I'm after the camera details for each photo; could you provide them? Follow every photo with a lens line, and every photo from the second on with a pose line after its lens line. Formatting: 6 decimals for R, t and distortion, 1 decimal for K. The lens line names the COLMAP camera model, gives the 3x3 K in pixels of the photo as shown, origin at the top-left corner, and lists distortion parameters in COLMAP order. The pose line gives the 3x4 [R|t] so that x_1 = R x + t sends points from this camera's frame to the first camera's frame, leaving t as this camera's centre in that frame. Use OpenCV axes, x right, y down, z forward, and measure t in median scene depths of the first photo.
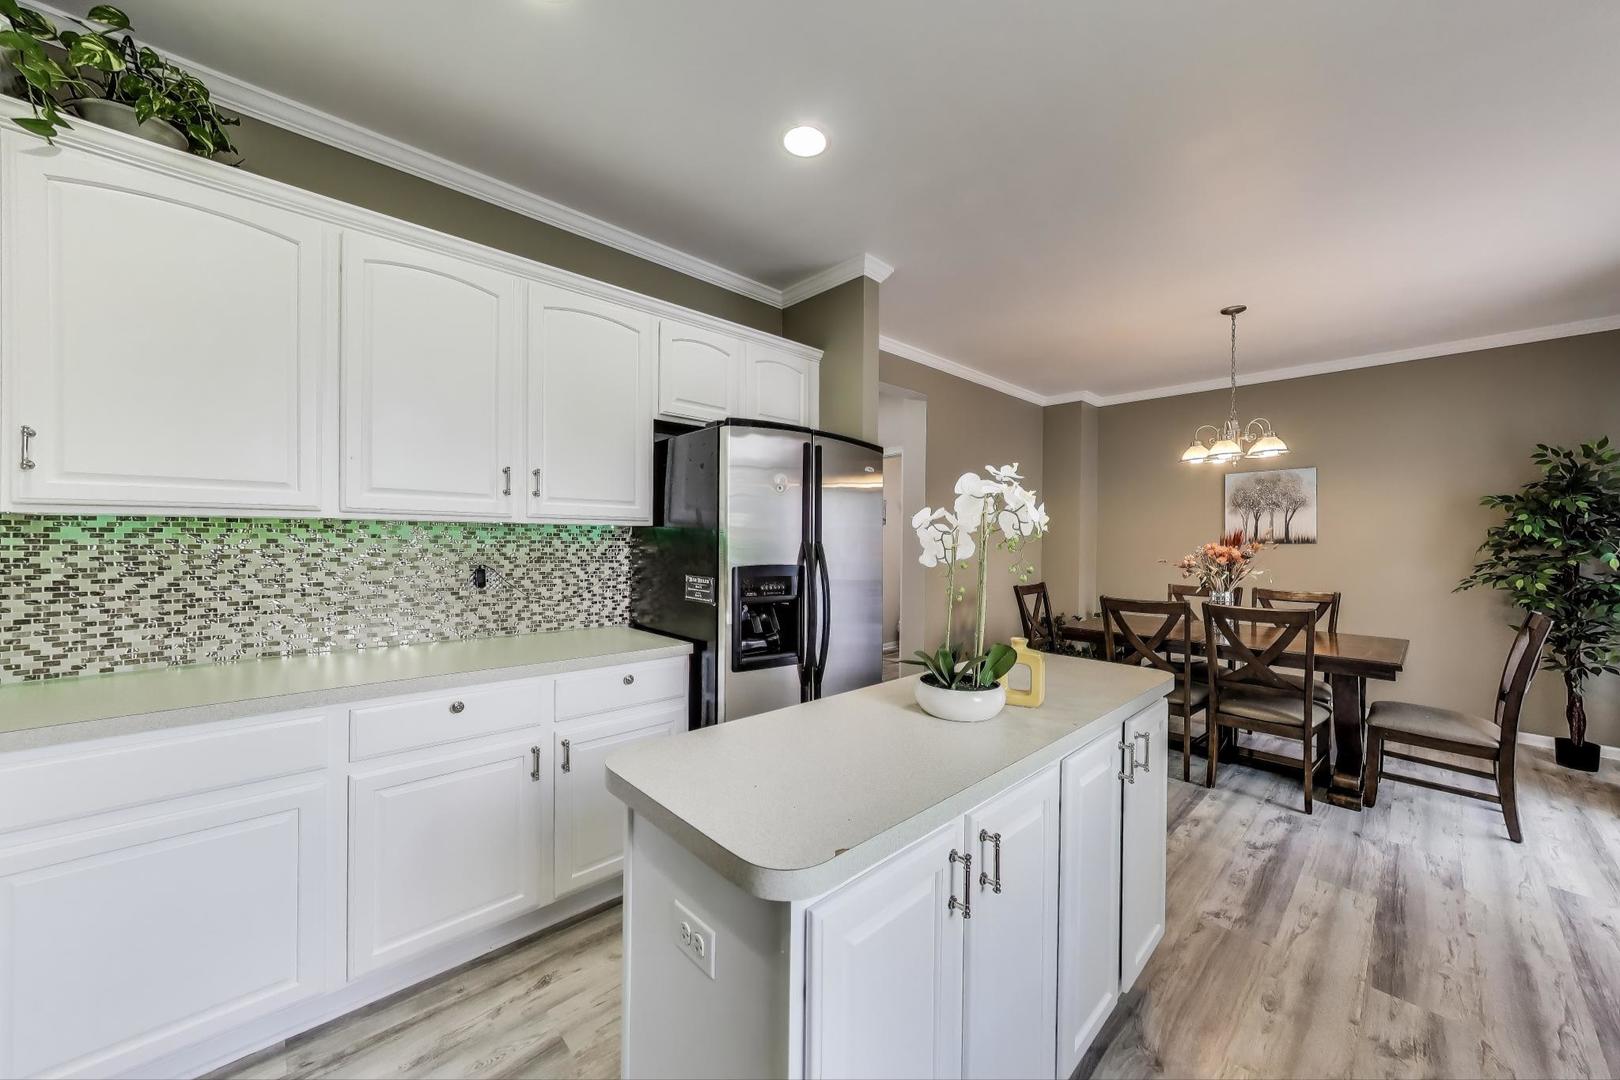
lens RADIAL K [[574.7, 0, 807.4], [0, 574.7, 535.9], [0, 0, 1]] dist [-0.000317, -0.000244]
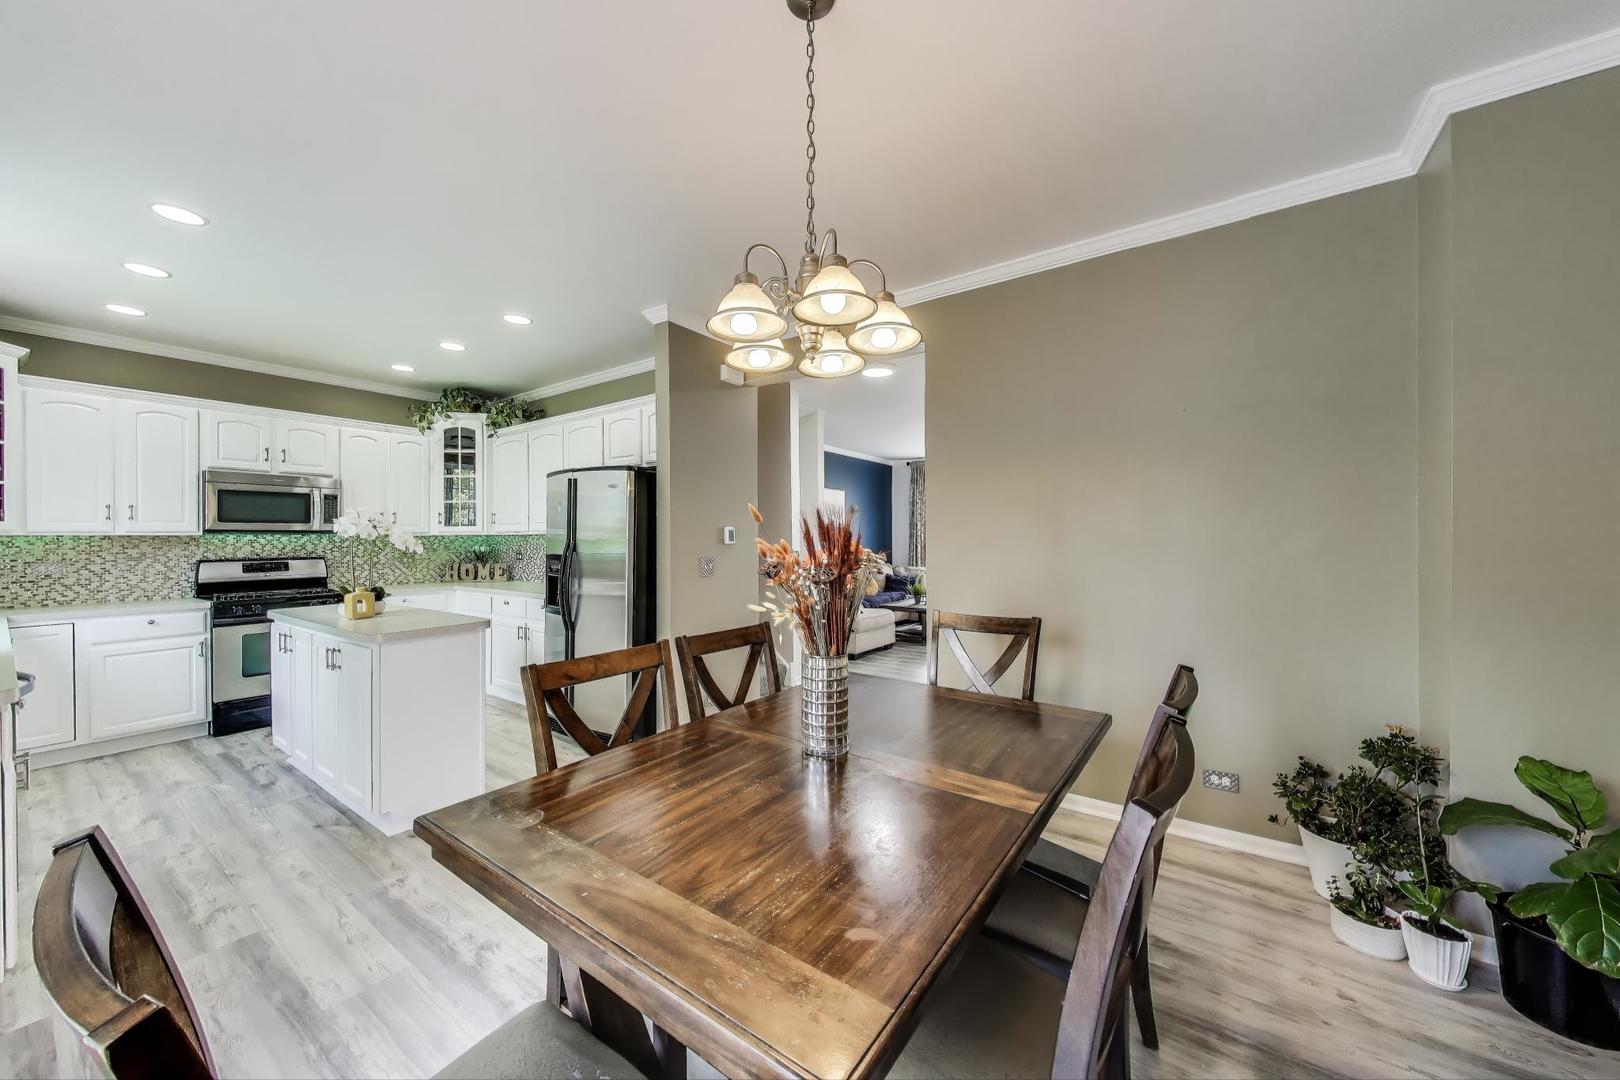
lens RADIAL K [[576.2, 0, 810.0], [0, 576.2, 540.0], [0, 0, 1]] dist [0.001807, 0.000161]
pose [[0.208092, -0.005586, -0.978093, 2.225935], [0.009996, 0.999944, -0.003585, 0.024064], [0.978058, -0.009031, 0.208137, 1.751930]]
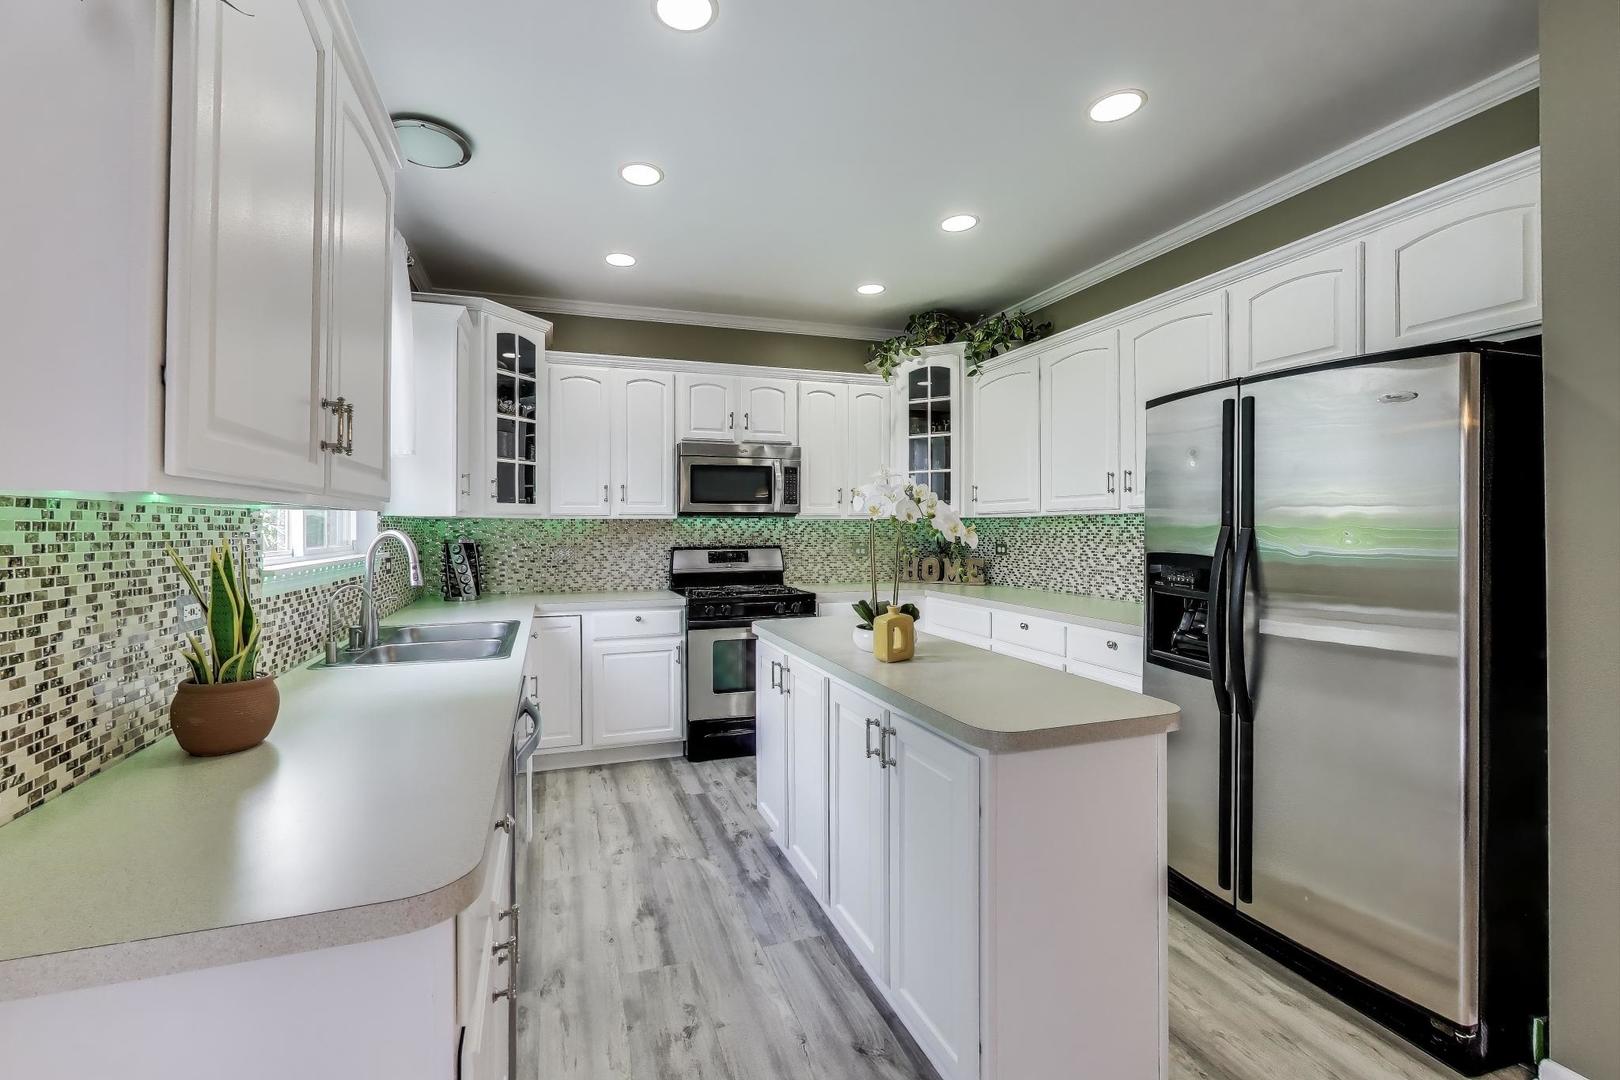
lens RADIAL K [[689.2, 0, 781.6], [0, 689.2, 523.8], [0, 0, 1]] dist [0.000686, 0.000020]
pose [[-0.406421, -0.008987, -0.913642, 1.434077], [0.002342, 0.999938, -0.010878, 0.016141], [0.913683, -0.006560, -0.406375, 1.107509]]
